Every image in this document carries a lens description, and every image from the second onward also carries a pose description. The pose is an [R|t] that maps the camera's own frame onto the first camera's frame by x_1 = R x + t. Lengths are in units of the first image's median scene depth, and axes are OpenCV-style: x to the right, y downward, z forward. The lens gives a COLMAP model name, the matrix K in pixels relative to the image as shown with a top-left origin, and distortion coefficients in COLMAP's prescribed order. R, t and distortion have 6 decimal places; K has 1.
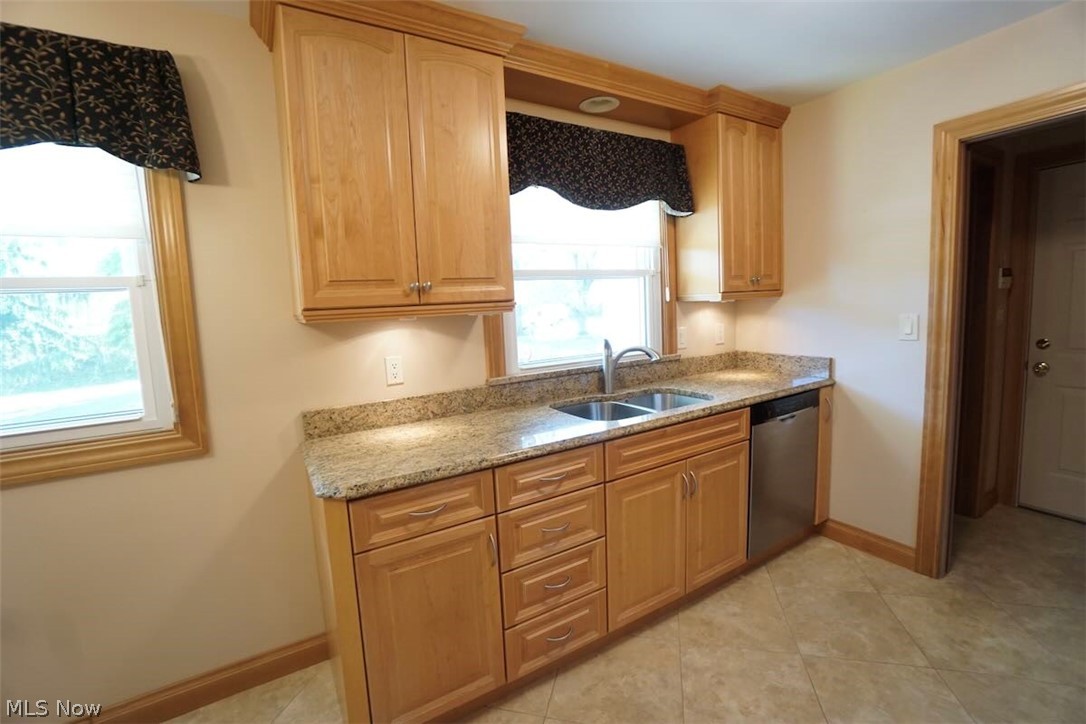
lens RADIAL K [[480.8, 0, 542.9], [0, 480.8, 353.5], [0, 0, 1]] dist [-0.064327, 0.025139]
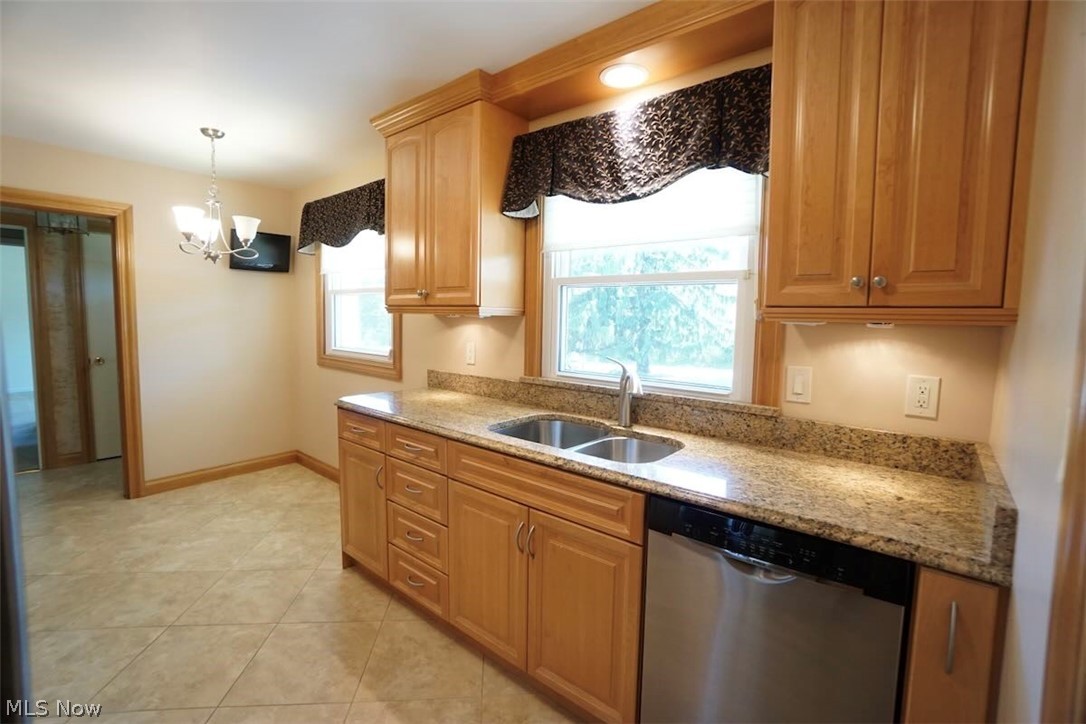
lens RADIAL K [[480.8, 0, 542.9], [0, 480.8, 353.5], [0, 0, 1]] dist [-0.064327, 0.025139]
pose [[0.317286, 0.121772, -0.940479, 0.980269], [-0.135184, 0.987401, 0.082241, -0.100316], [0.938645, 0.101044, 0.329750, 0.687482]]
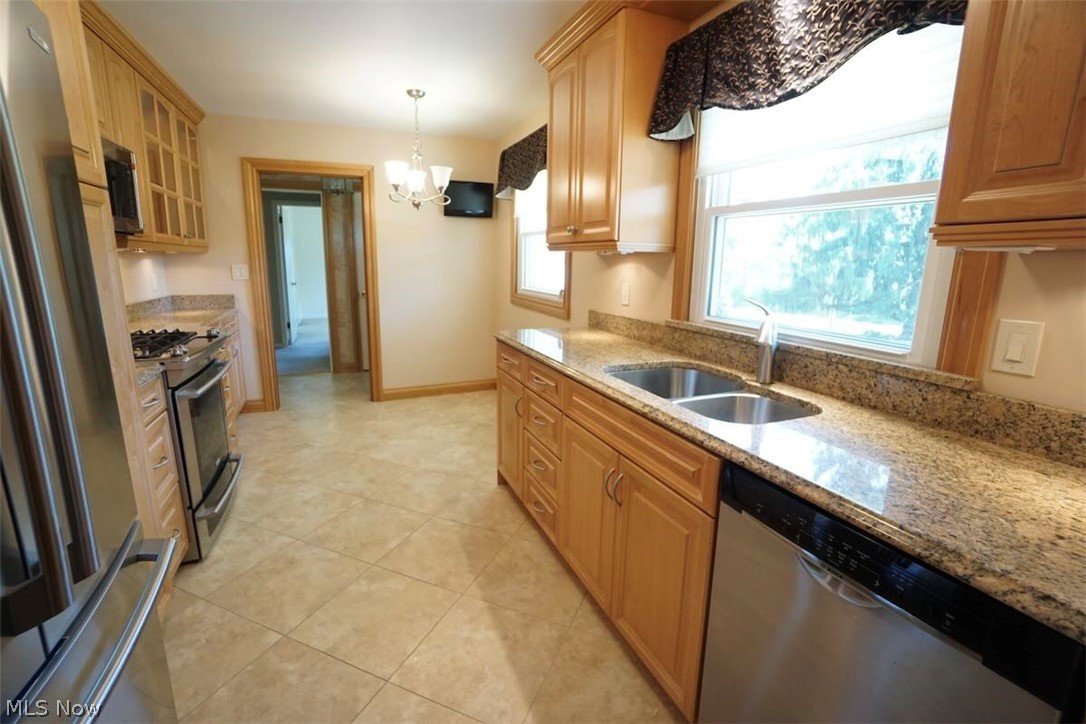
lens RADIAL K [[480.8, 0, 542.9], [0, 480.8, 353.5], [0, 0, 1]] dist [-0.064327, 0.025139]
pose [[-0.154375, 0.228003, -0.961345, 0.958017], [-0.119085, 0.961621, 0.247191, -0.099706], [0.980810, 0.152641, -0.121298, 0.894444]]
